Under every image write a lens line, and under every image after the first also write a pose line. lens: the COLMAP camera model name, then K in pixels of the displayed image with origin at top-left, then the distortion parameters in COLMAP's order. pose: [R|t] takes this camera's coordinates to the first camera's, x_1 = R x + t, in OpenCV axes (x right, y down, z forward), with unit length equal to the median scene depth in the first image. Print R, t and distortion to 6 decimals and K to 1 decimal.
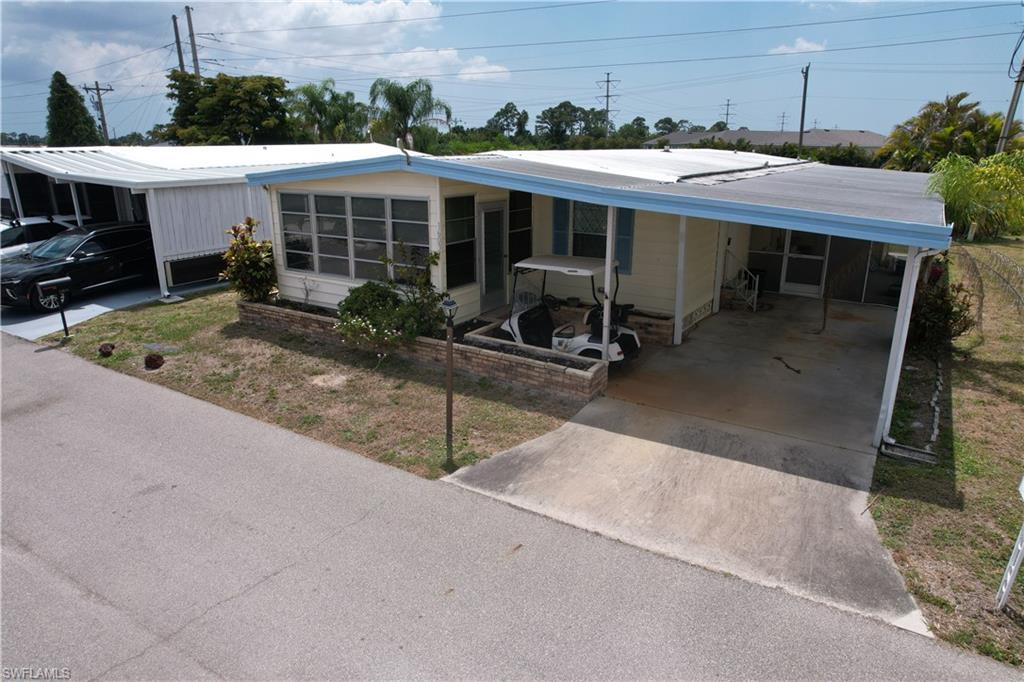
lens RADIAL K [[653.9, 0, 517.3], [0, 653.9, 343.3], [0, 0, 1]] dist [-0.066698, 0.057557]
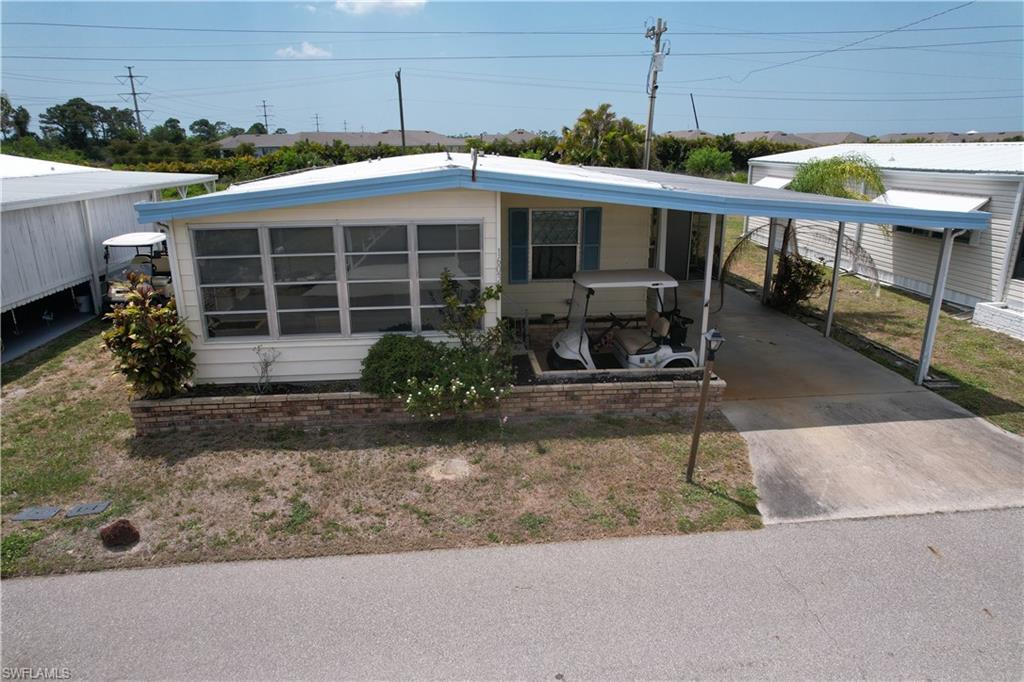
lens RADIAL K [[653.9, 0, 521.7], [0, 653.9, 342.0], [0, 0, 1]] dist [-0.066698, 0.057557]
pose [[0.782318, -0.183685, 0.595180, -0.635622], [0.186014, 0.980822, 0.058201, -0.114636], [-0.594456, 0.065181, 0.801482, 0.332112]]
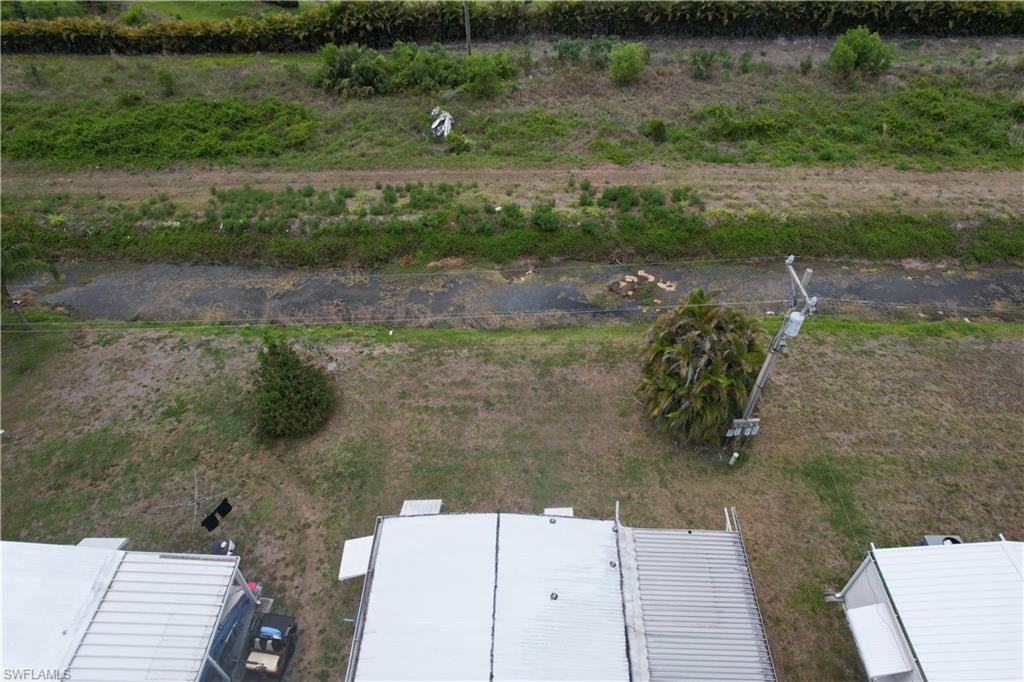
lens RADIAL K [[653.9, 0, 516.9], [0, 653.9, 342.0], [0, 0, 1]] dist [-0.066698, 0.057557]
pose [[0.856001, -0.362507, 0.368580, 0.222947], [0.159681, 0.863492, 0.478417, -2.189441], [-0.491696, -0.350670, 0.797036, 0.964157]]
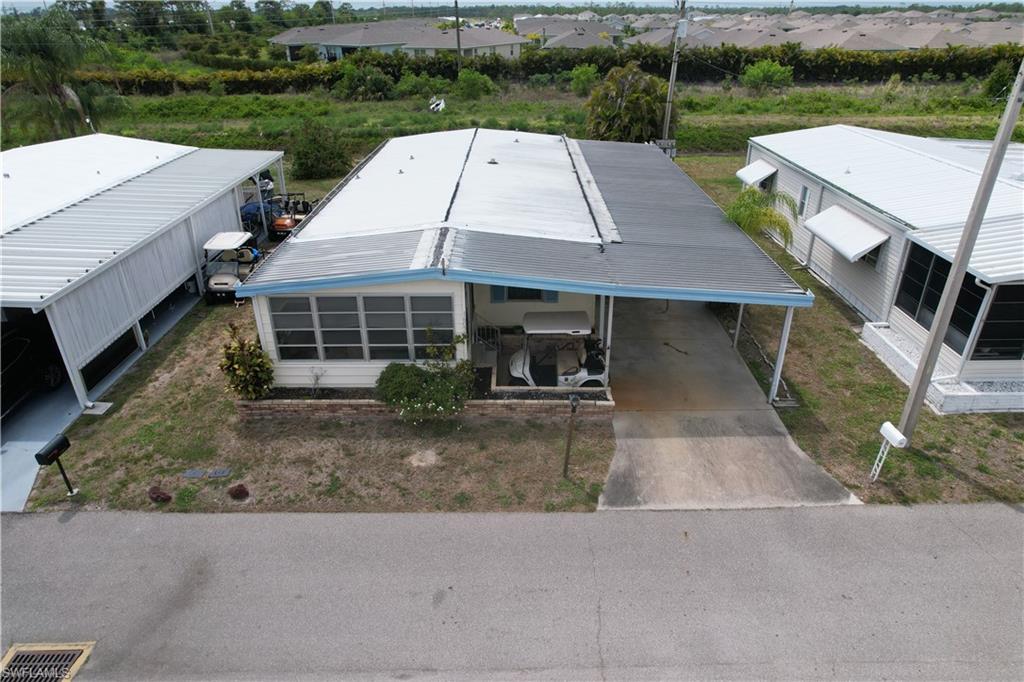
lens RADIAL K [[653.9, 0, 522.8], [0, 653.9, 342.5], [0, 0, 1]] dist [-0.066698, 0.057557]
pose [[0.842691, -0.246024, 0.478898, -0.663535], [0.160907, 0.963920, 0.212056, -0.388078], [-0.513790, -0.101640, 0.851874, -0.141330]]
